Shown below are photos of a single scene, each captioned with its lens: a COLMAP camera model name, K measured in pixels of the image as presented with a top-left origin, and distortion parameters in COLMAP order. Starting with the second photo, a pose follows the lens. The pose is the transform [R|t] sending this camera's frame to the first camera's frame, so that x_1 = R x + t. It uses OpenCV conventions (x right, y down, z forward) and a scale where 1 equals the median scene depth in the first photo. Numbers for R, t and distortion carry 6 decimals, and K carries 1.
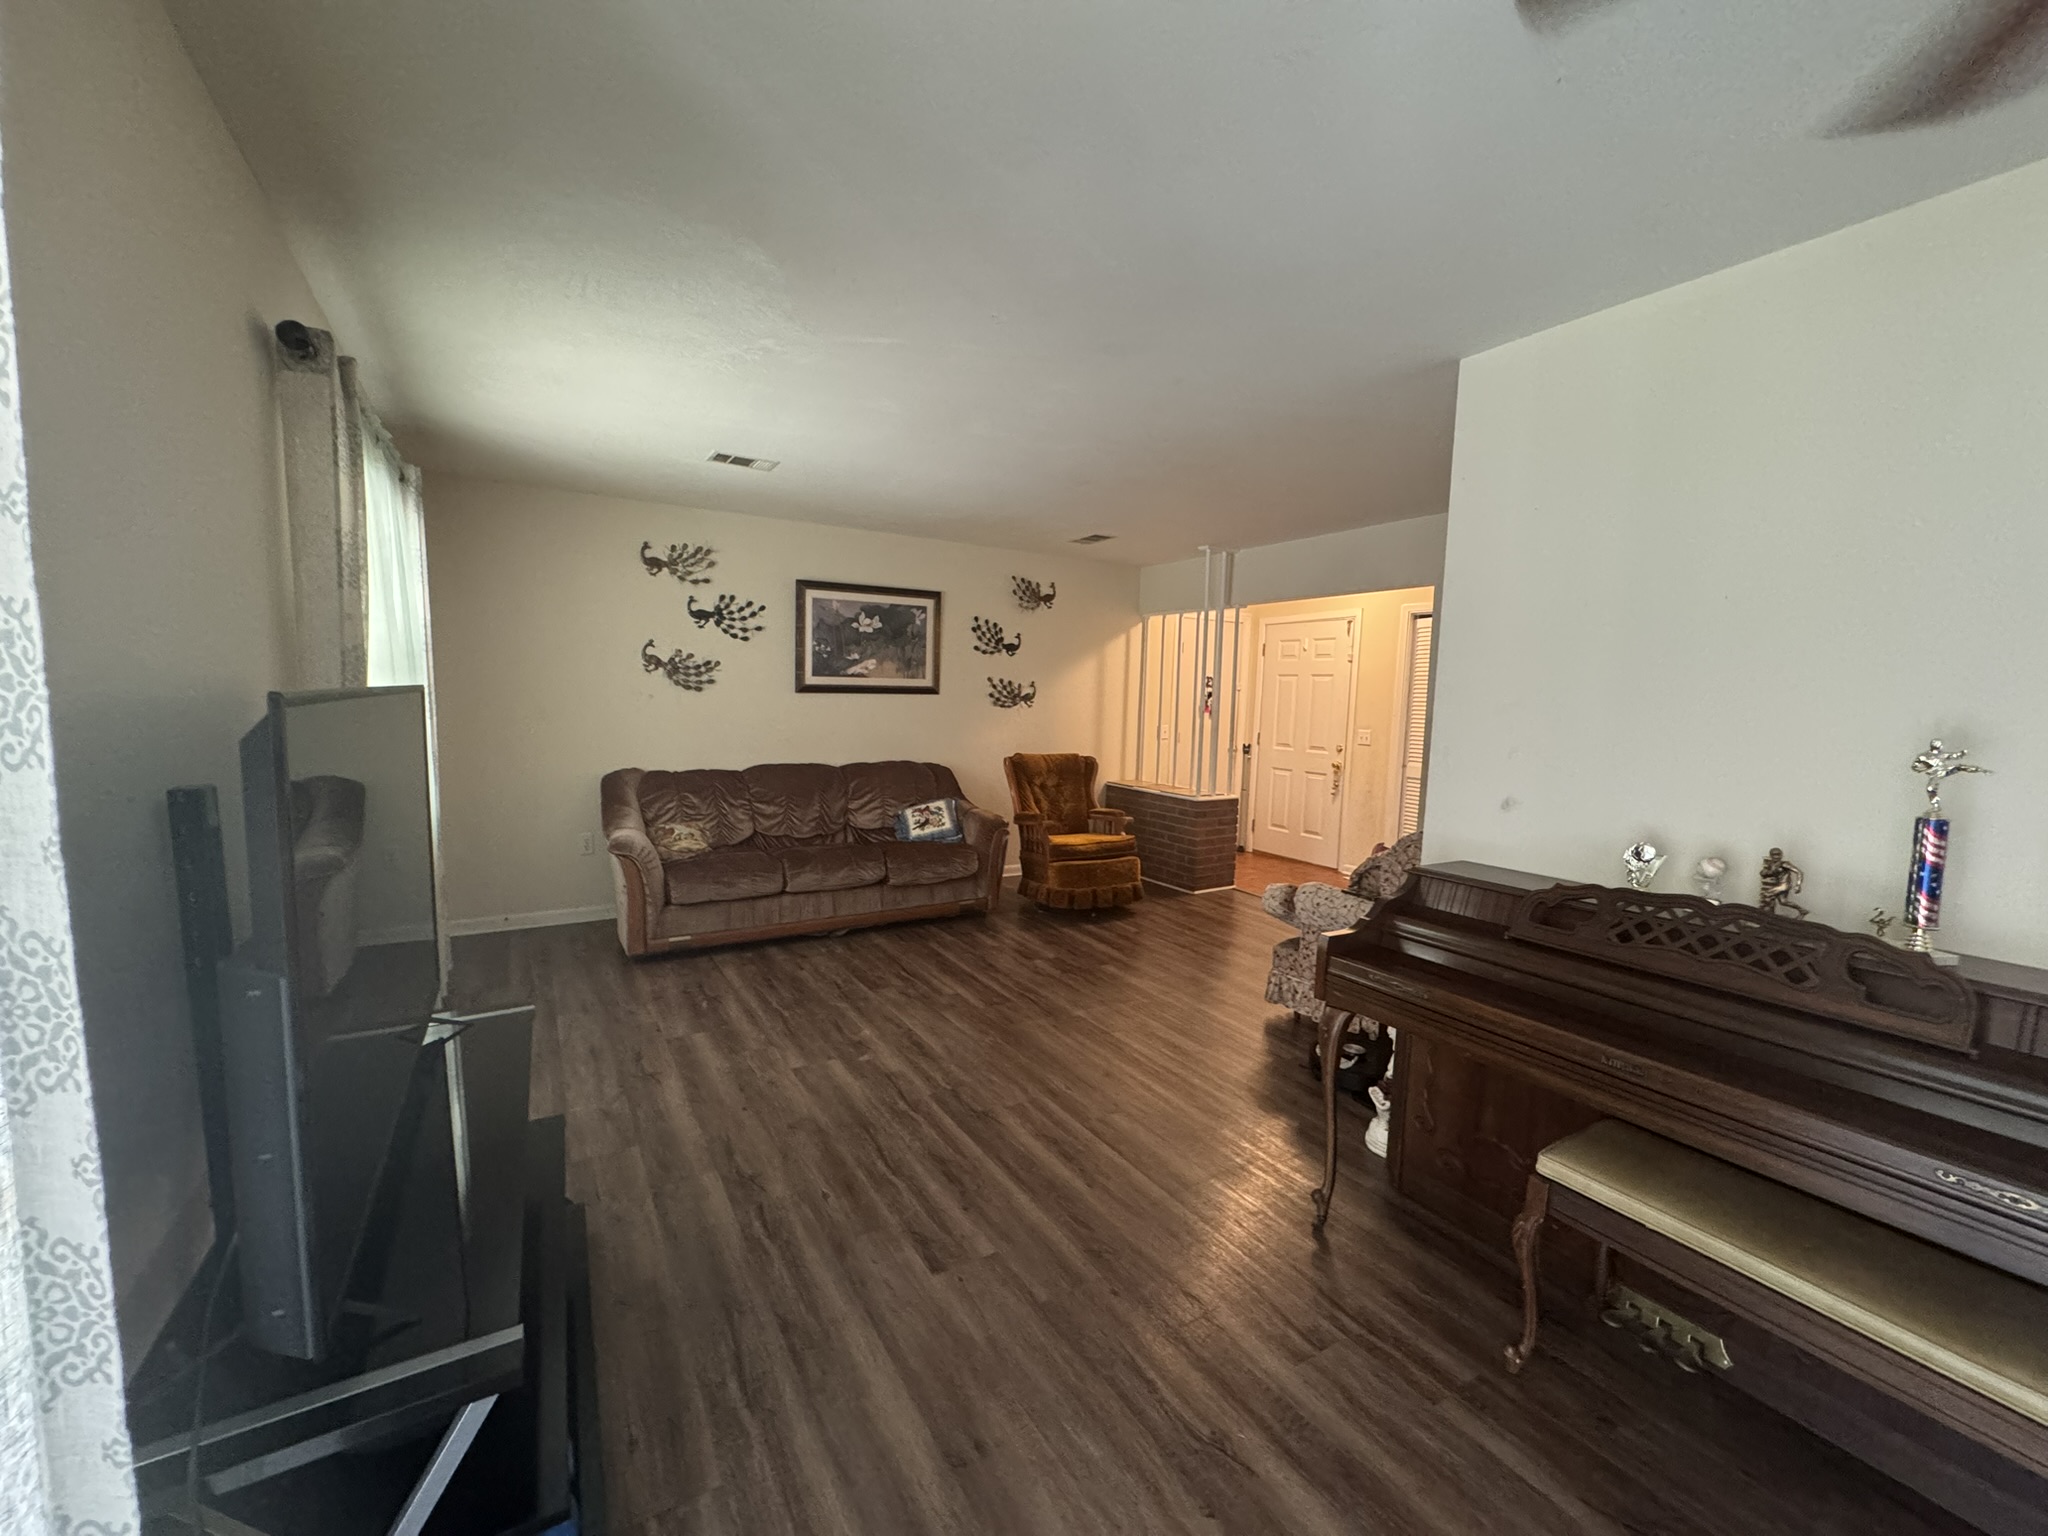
lens RADIAL K [[817.0, 0, 1023.0], [0, 817.0, 769.3], [0, 0, 1]] dist [-0.002695, 0.000535]
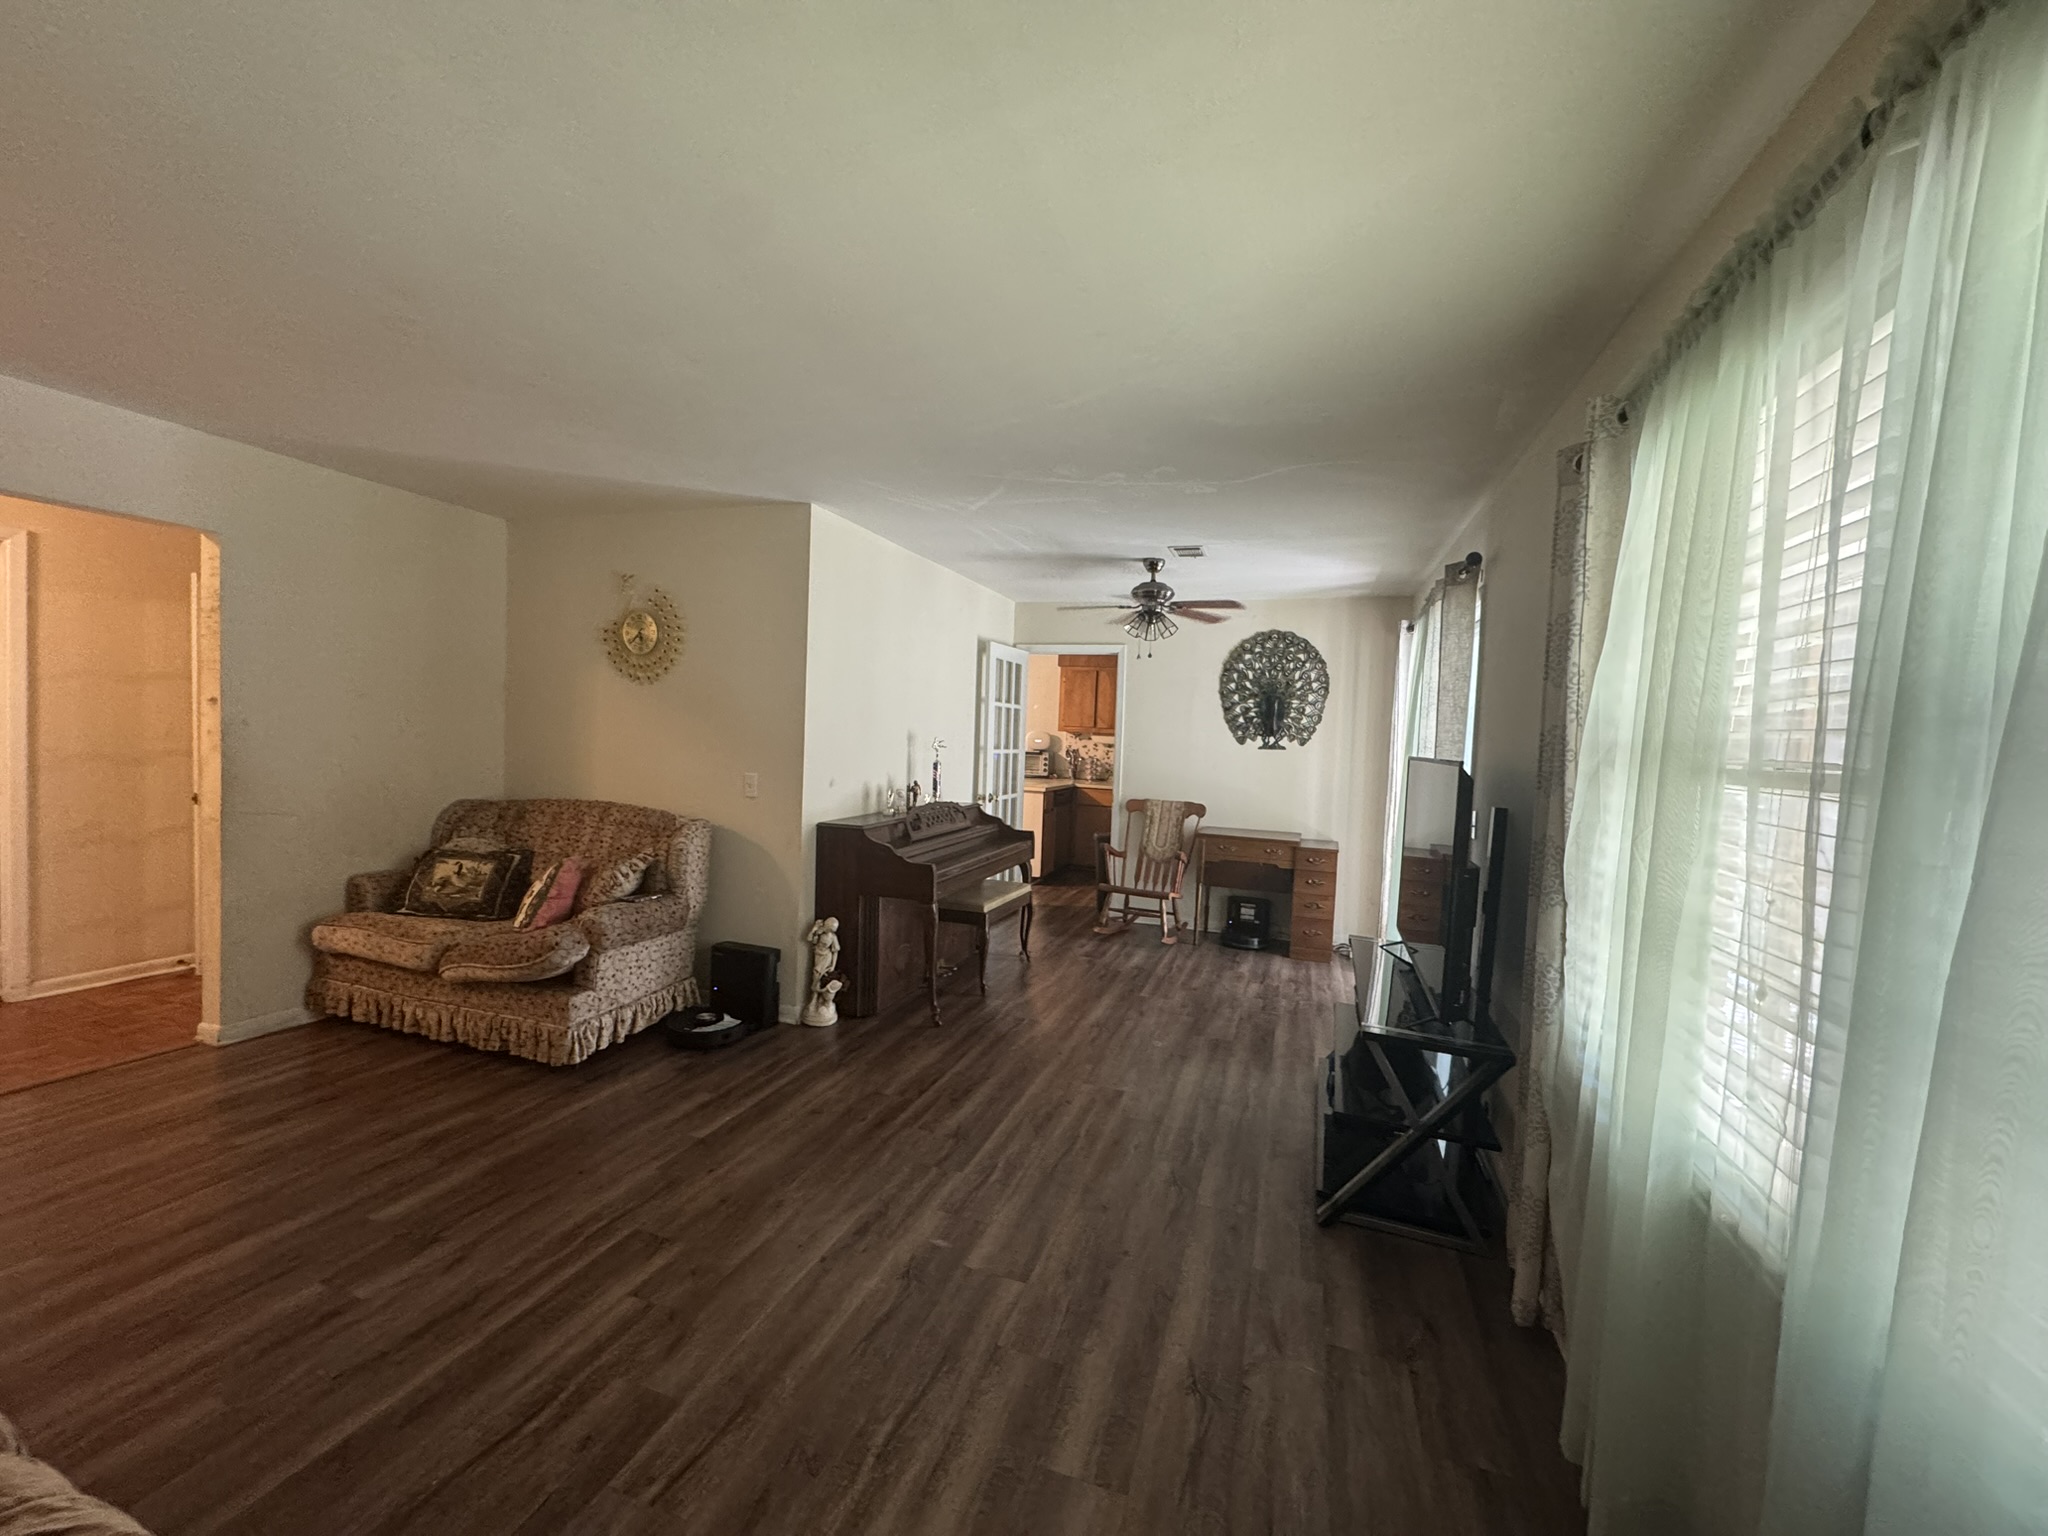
lens RADIAL K [[817.0, 0, 1023.6], [0, 817.0, 770.1], [0, 0, 1]] dist [-0.002695, 0.000535]
pose [[-0.638193, -0.088178, 0.764810, -0.726596], [0.011915, 0.992169, 0.124334, -0.143770], [-0.769784, 0.088462, -0.632145, 1.313736]]
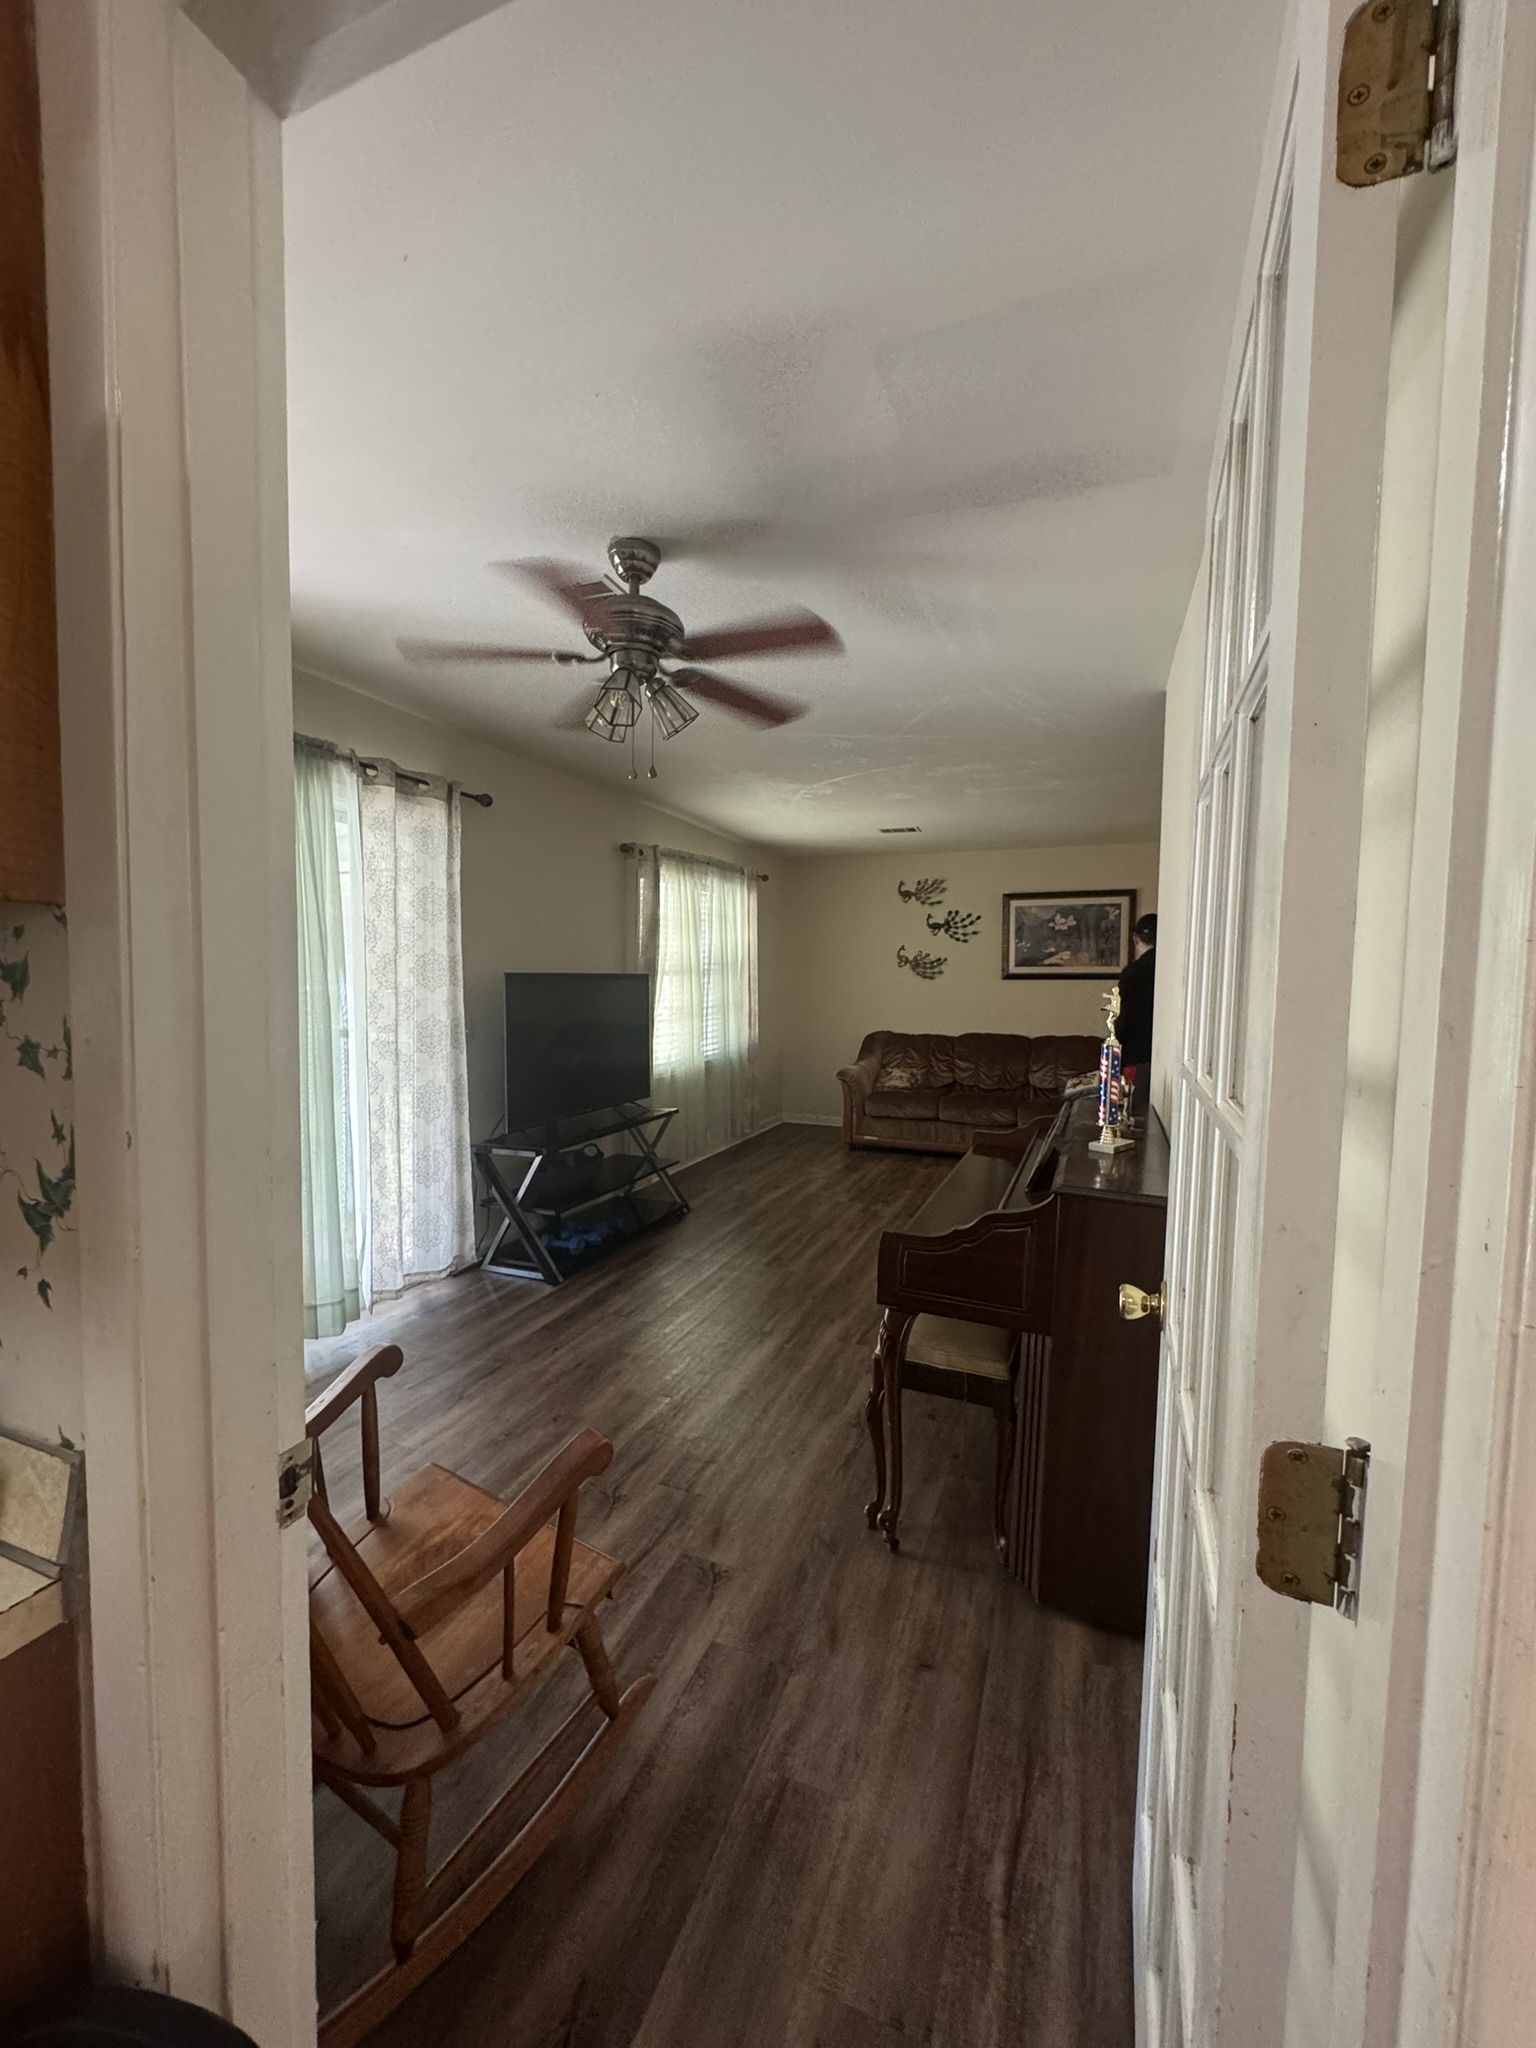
lens RADIAL K [[817.0, 0, 768.7], [0, 817.0, 1023.7], [0, 0, 1]] dist [-0.002695, 0.000535]
pose [[0.604000, 0.026321, -0.796550, 0.891571], [-0.068050, 0.997508, -0.018639, 0.043344], [0.794074, 0.065463, 0.604286, -0.134563]]
